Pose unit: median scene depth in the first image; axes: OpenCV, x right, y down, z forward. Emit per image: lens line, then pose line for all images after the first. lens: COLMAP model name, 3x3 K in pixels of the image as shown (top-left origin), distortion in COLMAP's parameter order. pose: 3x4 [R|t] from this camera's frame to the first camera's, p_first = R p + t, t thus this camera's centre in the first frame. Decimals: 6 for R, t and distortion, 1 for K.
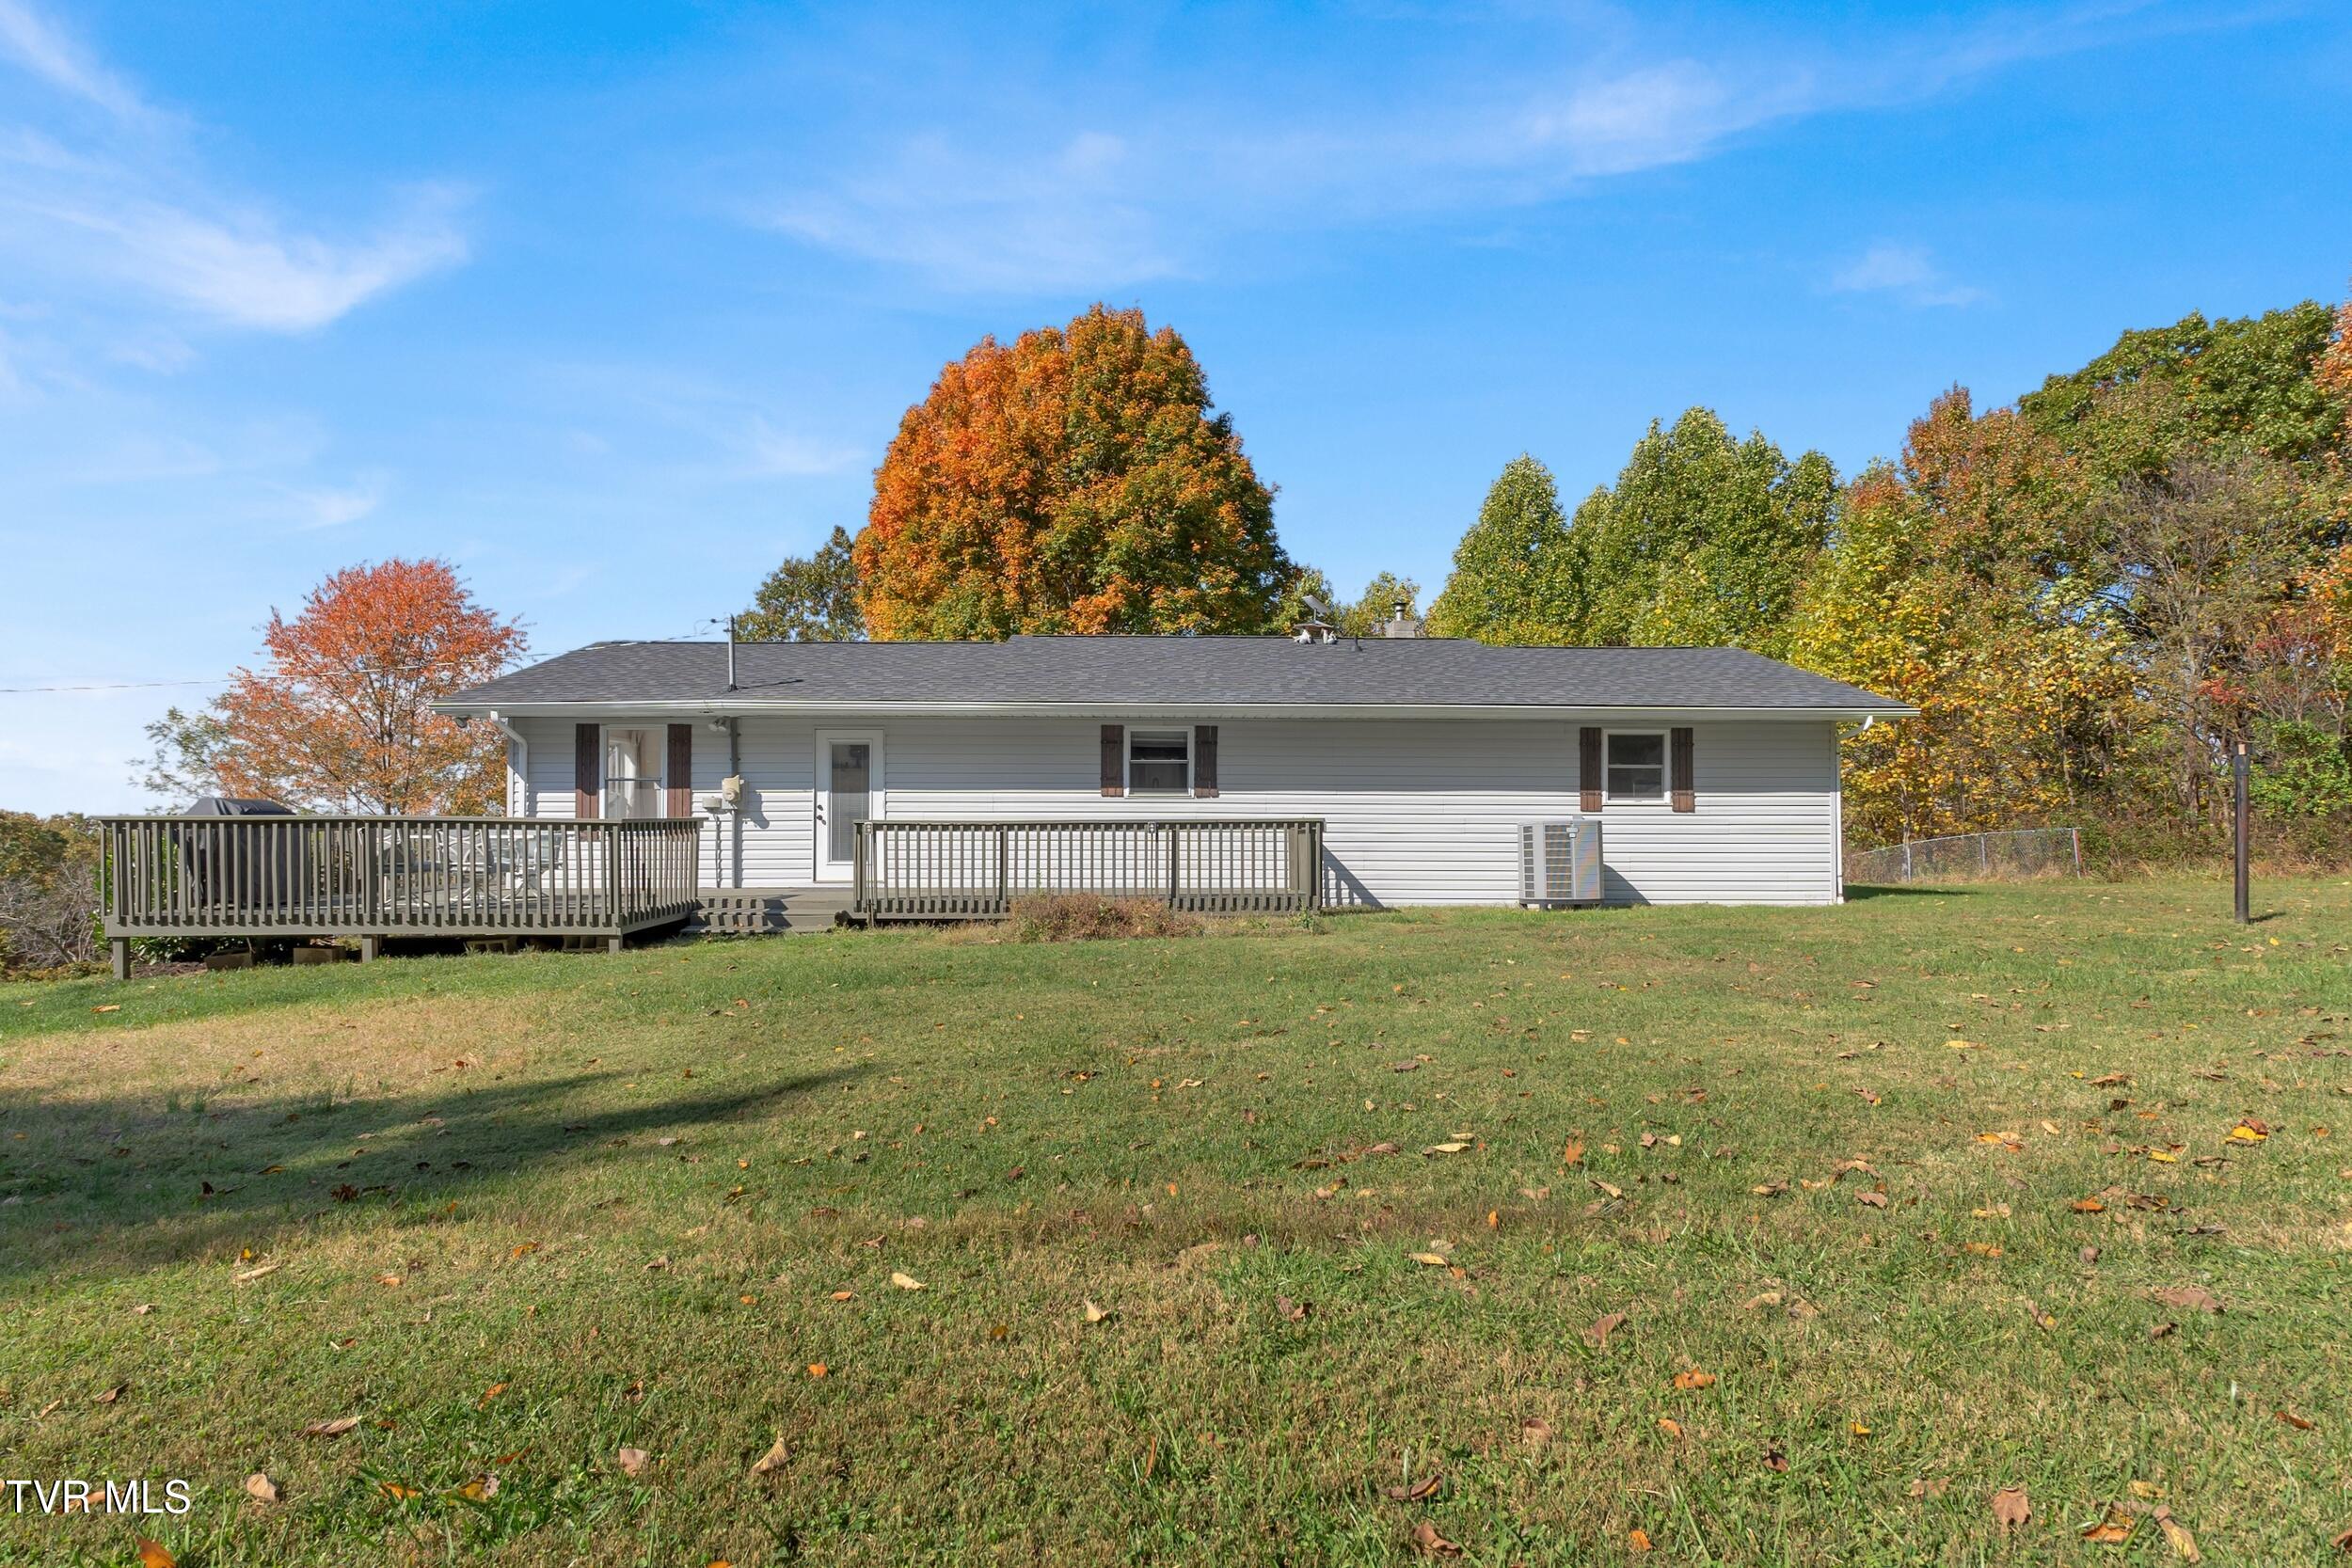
lens RADIAL K [[1126.2, 0, 1181.6], [0, 1126.2, 803.7], [0, 0, 1]] dist [0.009203, 0.002041]
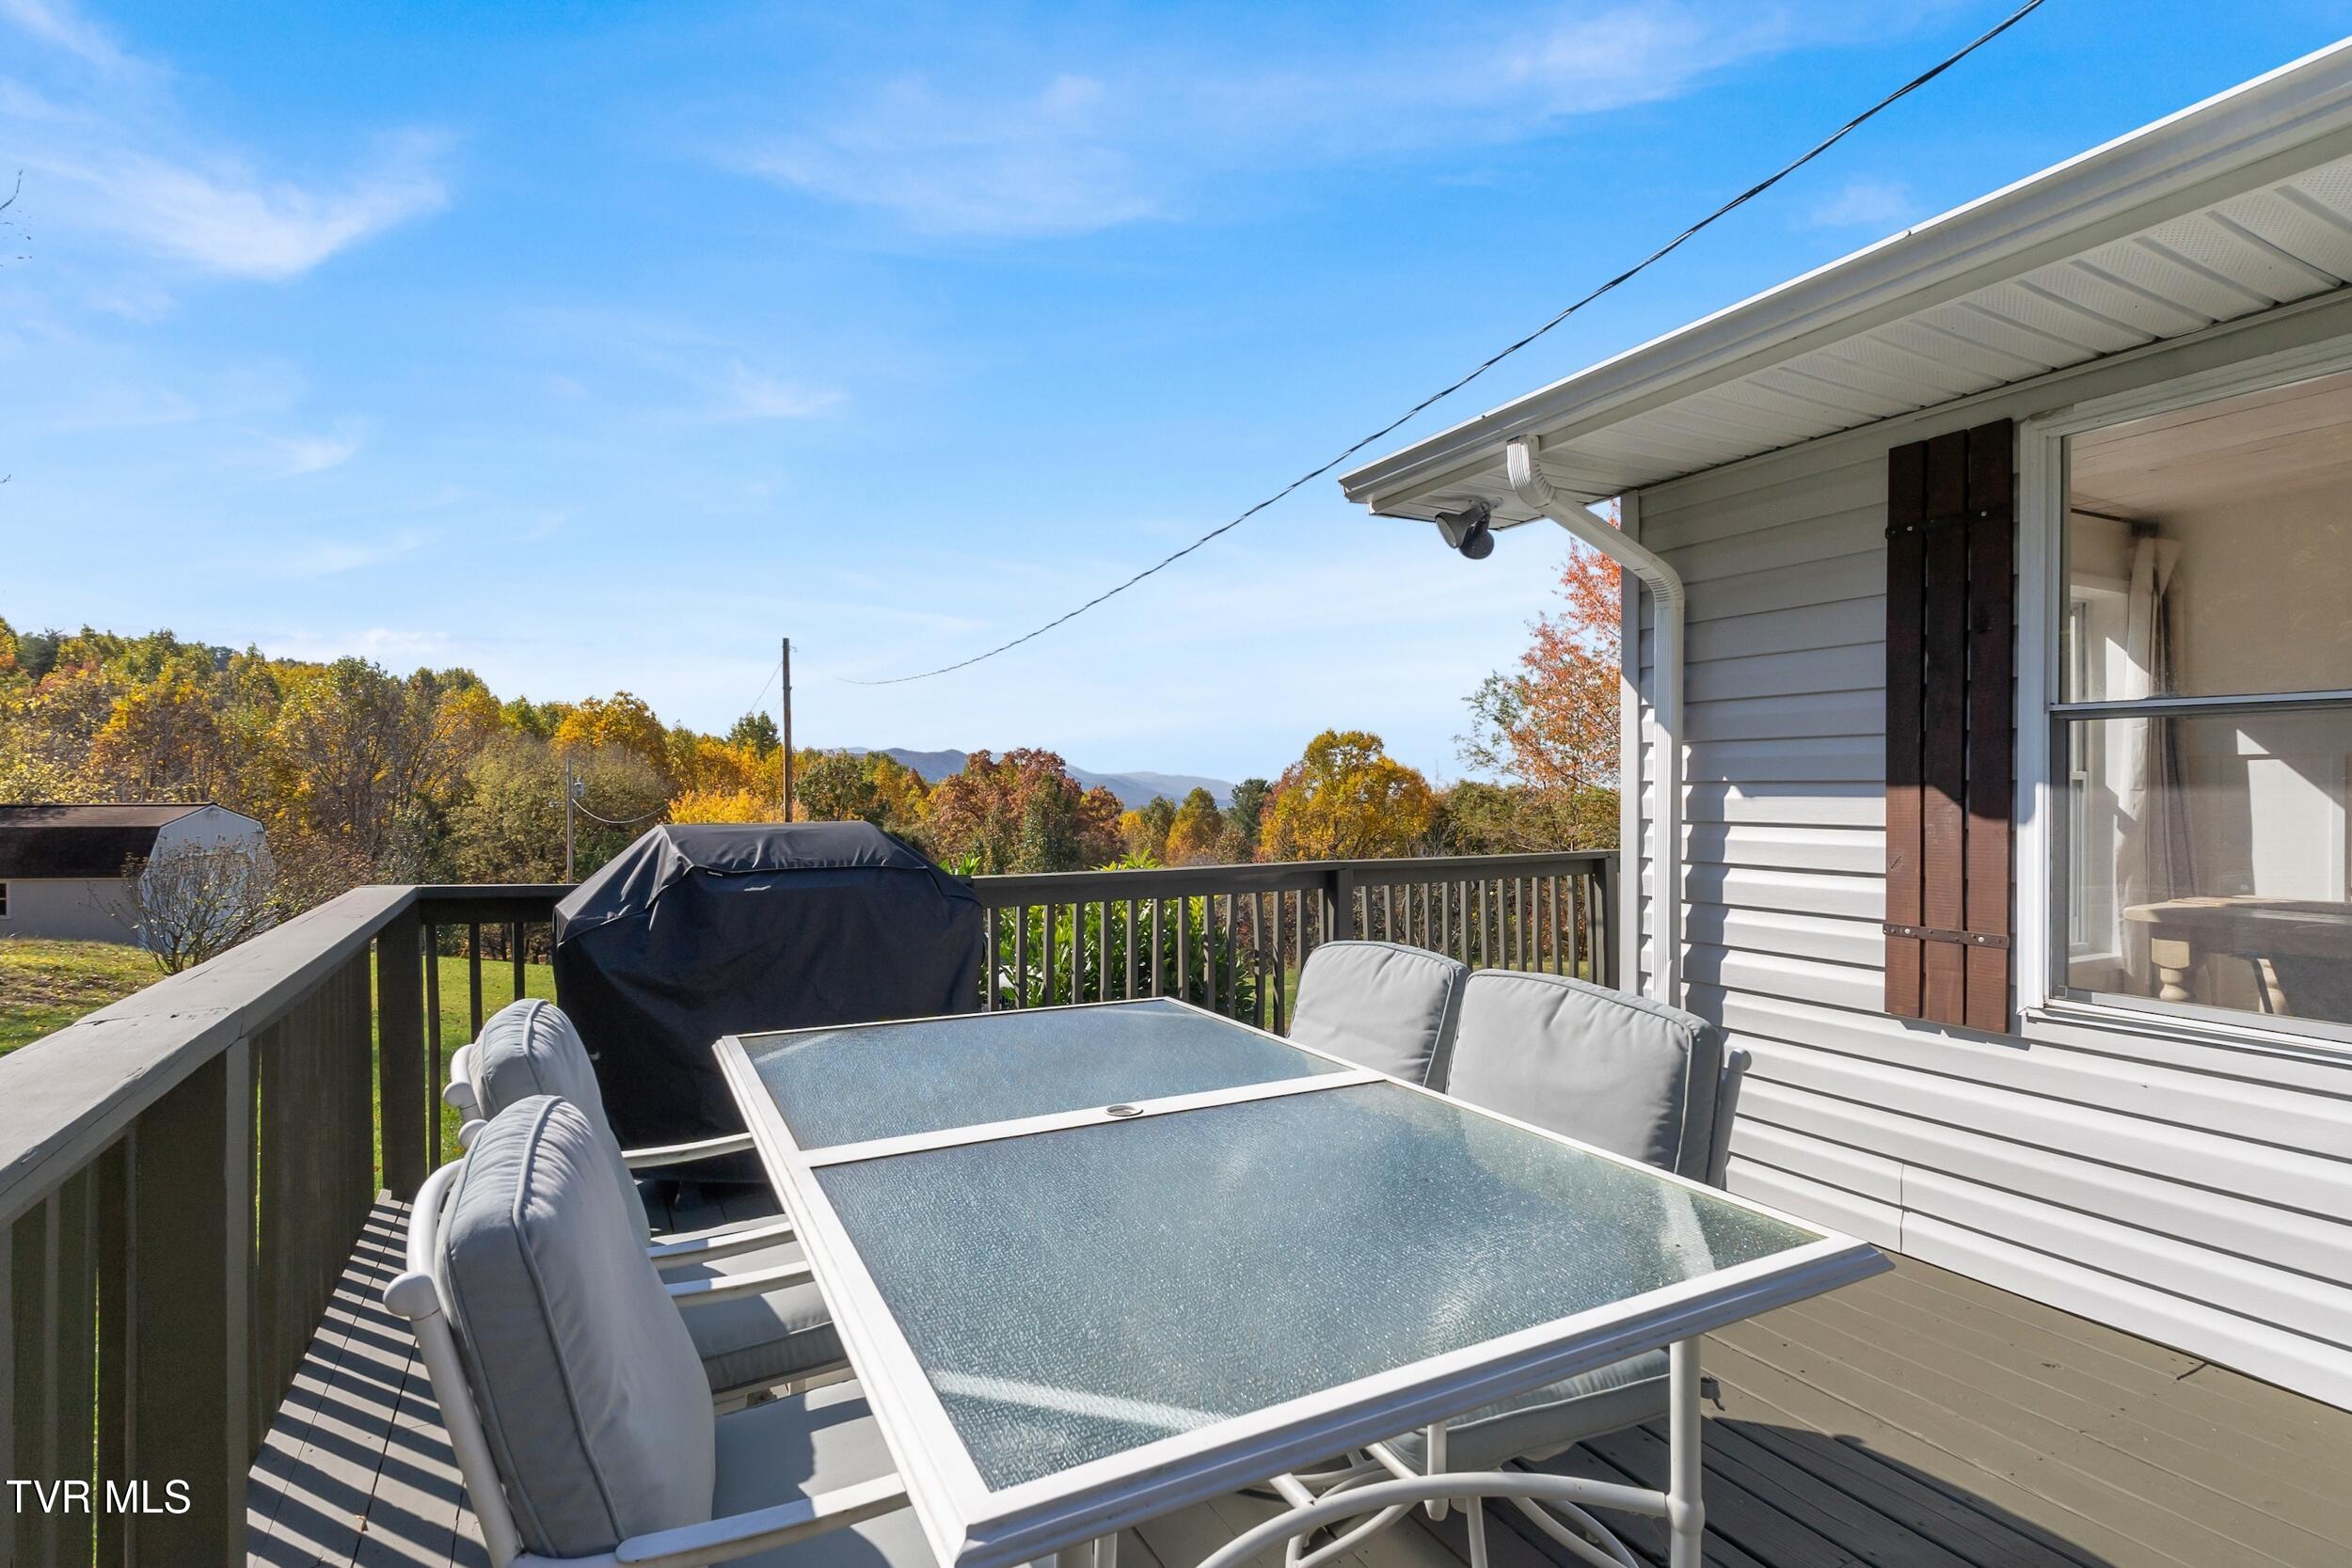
lens RADIAL K [[1126.2, 0, 1187.7], [0, 1126.2, 794.1], [0, 0, 1]] dist [0.009203, 0.002041]
pose [[0.444453, 0.005644, -0.895784, -0.406386], [0.015996, 0.999771, 0.014236, -0.013147], [0.895659, -0.020656, 0.444261, 0.790601]]
